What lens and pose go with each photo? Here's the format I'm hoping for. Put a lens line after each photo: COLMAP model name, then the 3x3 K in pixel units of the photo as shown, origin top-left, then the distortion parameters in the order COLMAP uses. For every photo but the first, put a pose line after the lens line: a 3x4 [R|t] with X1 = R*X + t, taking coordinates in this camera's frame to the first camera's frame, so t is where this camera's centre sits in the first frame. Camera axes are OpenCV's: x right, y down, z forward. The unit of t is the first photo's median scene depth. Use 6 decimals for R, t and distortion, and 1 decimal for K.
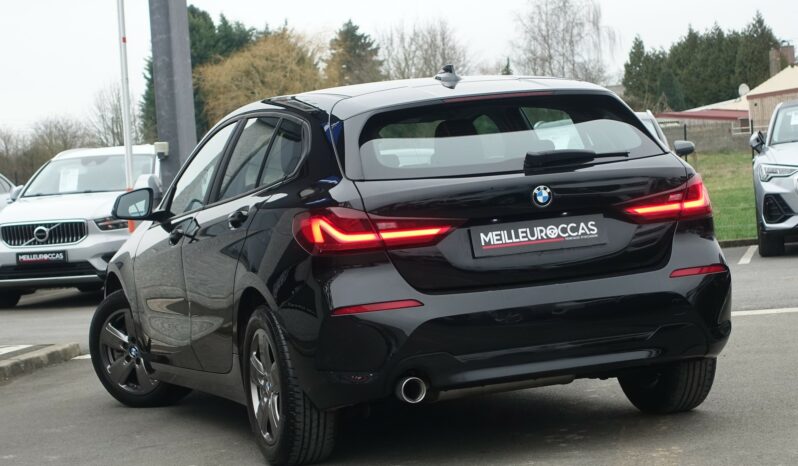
lens RADIAL K [[2079.6, 0, 399.0], [0, 2079.6, 233.0], [0, 0, 1]] dist [-0.050403, -0.164809]
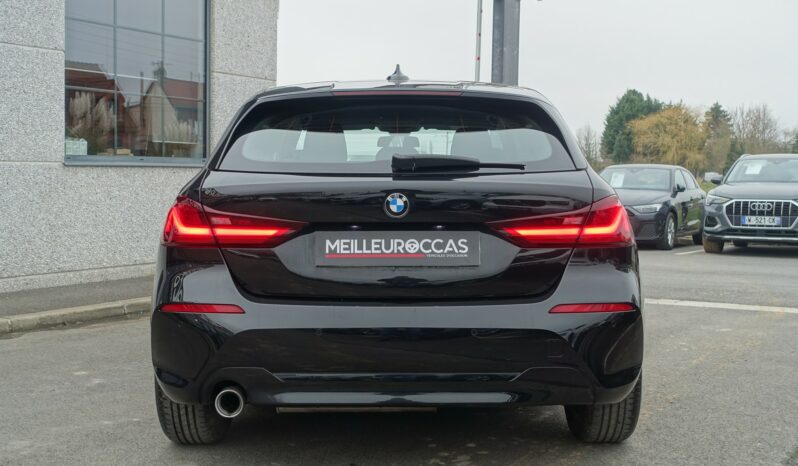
lens RADIAL K [[1000.0, 0, 399.0], [0, 1000.0, 233.0], [0, 0, 1]] dist [-0.031176, -0.059835]
pose [[0.939228, 0.104409, -0.327032, 0.205538], [-0.092951, 0.994388, 0.050520, -0.026933], [0.330471, -0.017052, 0.943662, 0.592070]]
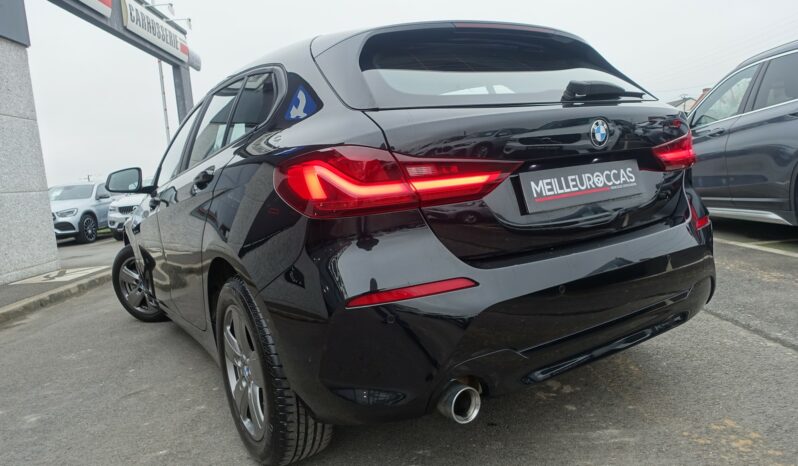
lens RADIAL K [[551.2, 0, 399.0], [0, 551.2, 233.0], [0, 0, 1]] dist [-0.002983, -0.001468]
pose [[0.973557, -0.039168, 0.225061, -0.052772], [0.027922, 0.998207, 0.052935, 0.006727], [-0.226731, -0.045251, 0.972906, 0.798861]]
